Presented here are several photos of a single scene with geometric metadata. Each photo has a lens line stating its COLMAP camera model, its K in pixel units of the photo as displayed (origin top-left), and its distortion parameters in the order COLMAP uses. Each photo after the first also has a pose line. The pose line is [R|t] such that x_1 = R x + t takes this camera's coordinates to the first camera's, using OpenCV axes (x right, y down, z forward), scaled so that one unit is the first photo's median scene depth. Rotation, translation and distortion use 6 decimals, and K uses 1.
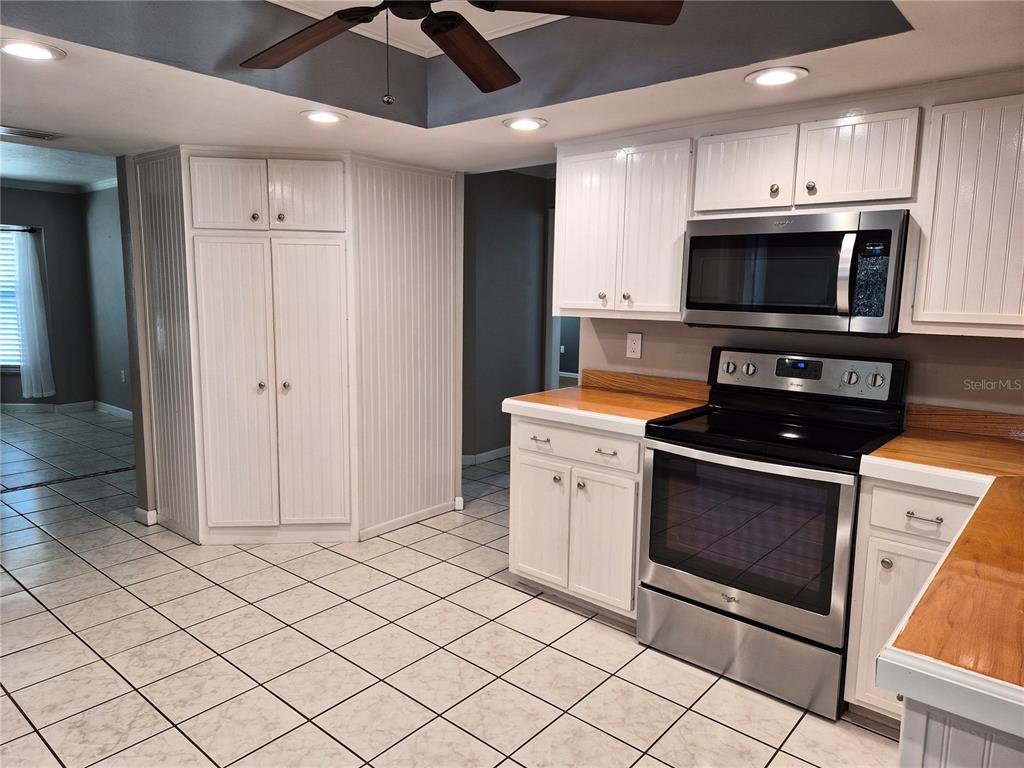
lens RADIAL K [[686.9, 0, 511.7], [0, 686.9, 379.9], [0, 0, 1]] dist [0.073155, -0.061028]
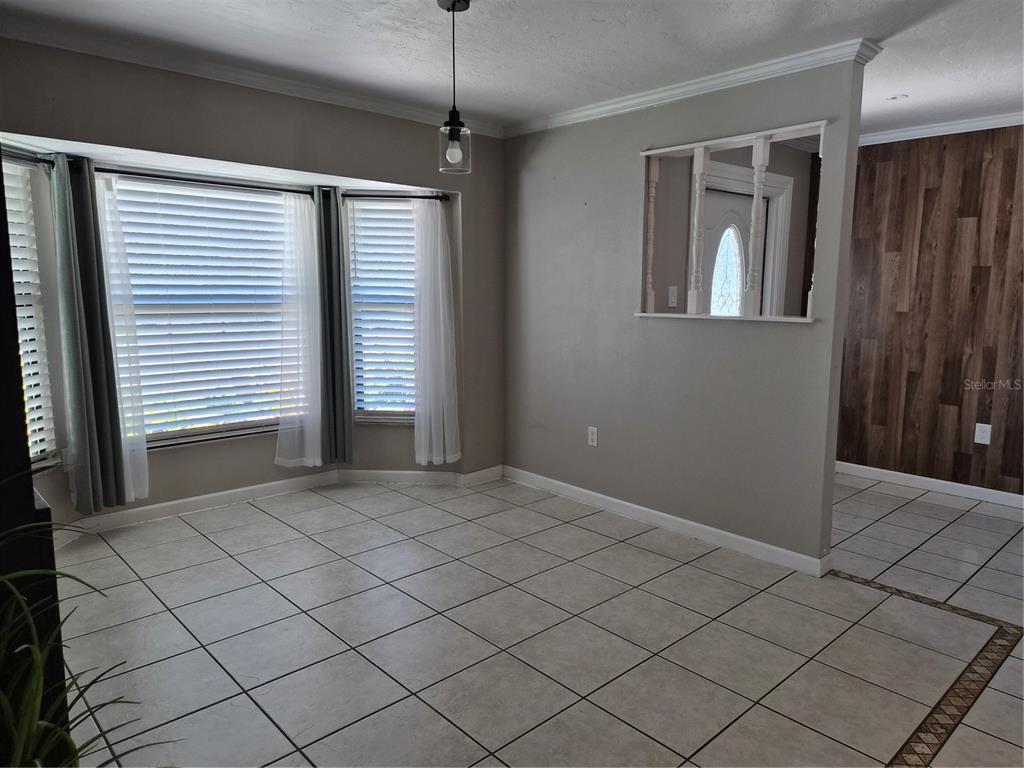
lens RADIAL K [[688.1, 0, 512.0], [0, 688.1, 384.0], [0, 0, 1]] dist [0.069088, -0.063163]
pose [[0.994979, 0.006556, -0.099869, -1.288808], [-0.006326, 0.999977, 0.002626, -0.114847], [0.099884, -0.001981, 0.994997, 0.911289]]
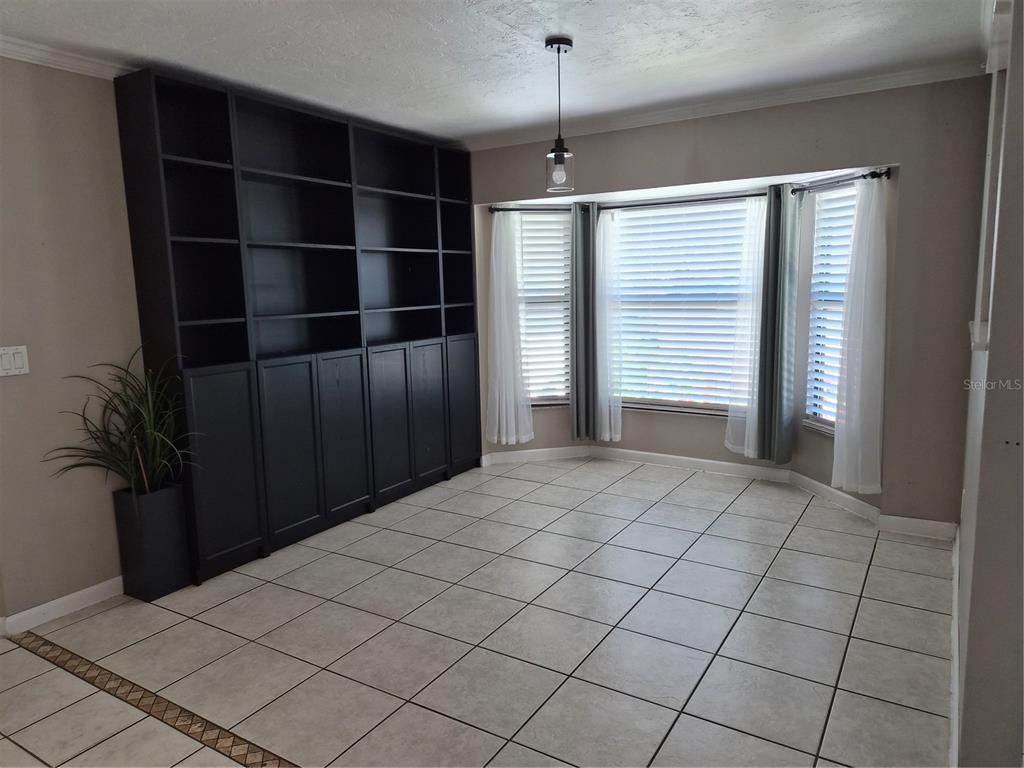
lens RADIAL K [[688.1, 0, 512.0], [0, 688.1, 384.0], [0, 0, 1]] dist [0.069088, -0.063163]
pose [[0.147762, 0.122629, -0.981391, -0.469301], [-0.117080, 0.987475, 0.105761, -0.191923], [0.982069, 0.099274, 0.160268, 1.533625]]
